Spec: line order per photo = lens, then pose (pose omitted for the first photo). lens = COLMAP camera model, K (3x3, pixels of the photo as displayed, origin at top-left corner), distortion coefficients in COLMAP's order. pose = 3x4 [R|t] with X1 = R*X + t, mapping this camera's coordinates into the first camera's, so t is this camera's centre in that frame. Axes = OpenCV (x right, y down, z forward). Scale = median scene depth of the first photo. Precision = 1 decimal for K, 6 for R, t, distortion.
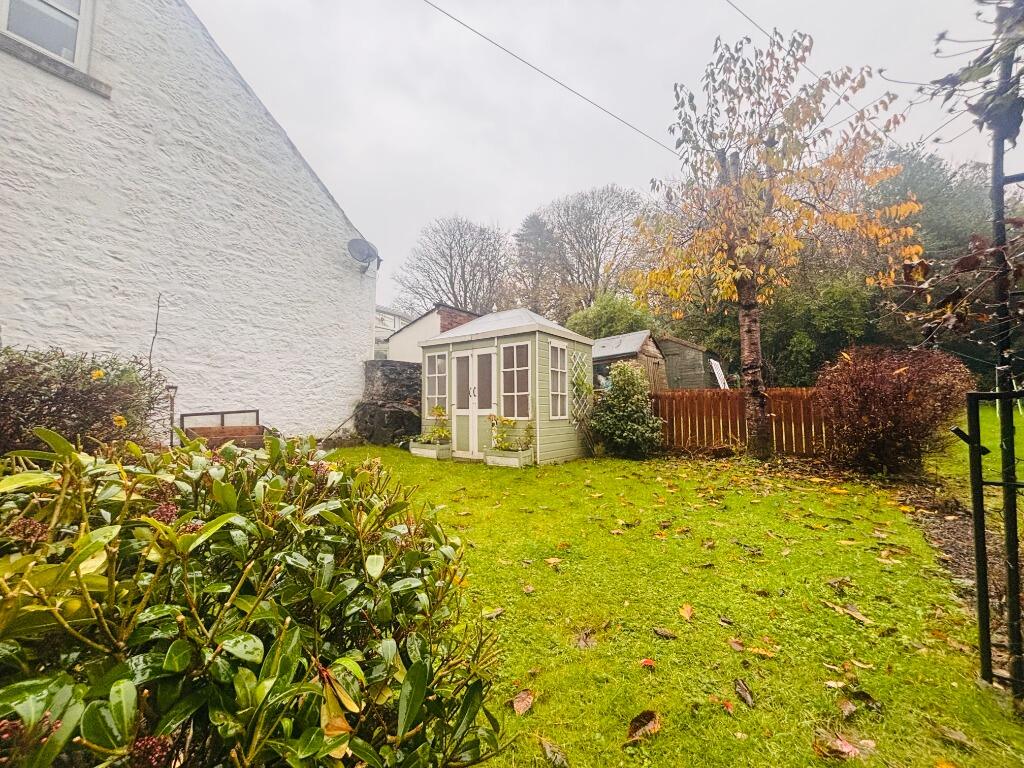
lens RADIAL K [[410.0, 0, 512.0], [0, 410.0, 384.0], [0, 0, 1]] dist [-0.001551, -0.000322]
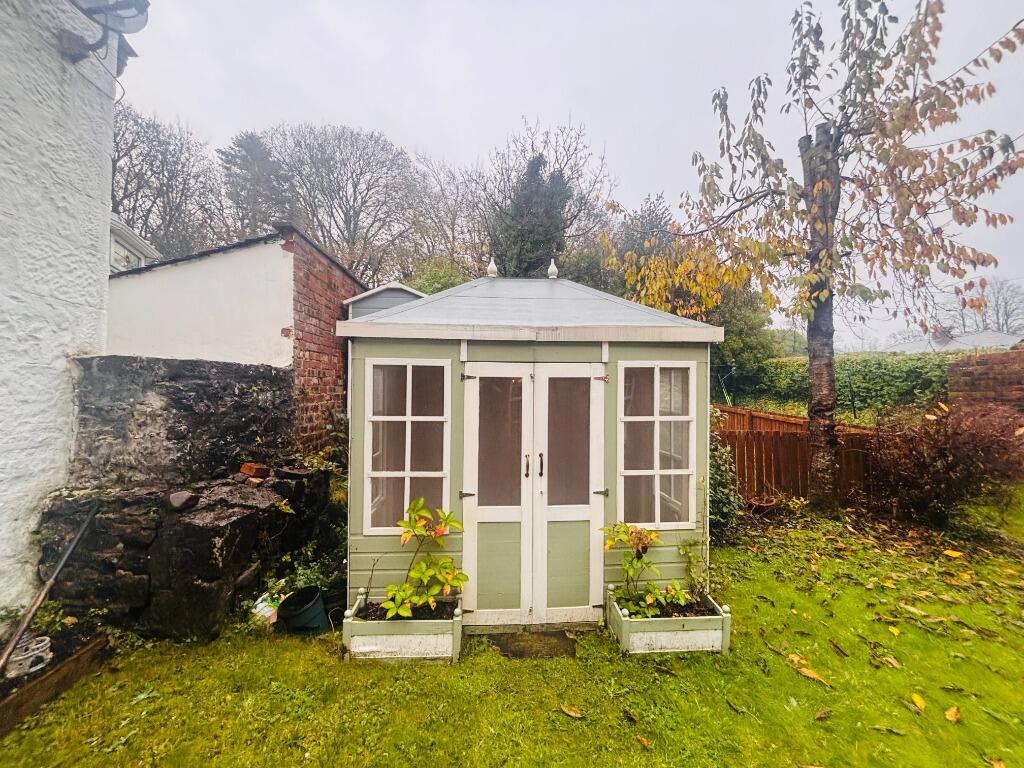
lens RADIAL K [[413.8, 0, 512.8], [0, 413.8, 381.5], [0, 0, 1]] dist [-0.001950, -0.000439]
pose [[0.762949, 0.019923, 0.646151, -0.375058], [-0.049887, 0.998359, 0.028123, -0.074604], [-0.644531, -0.053691, 0.762691, 0.675916]]
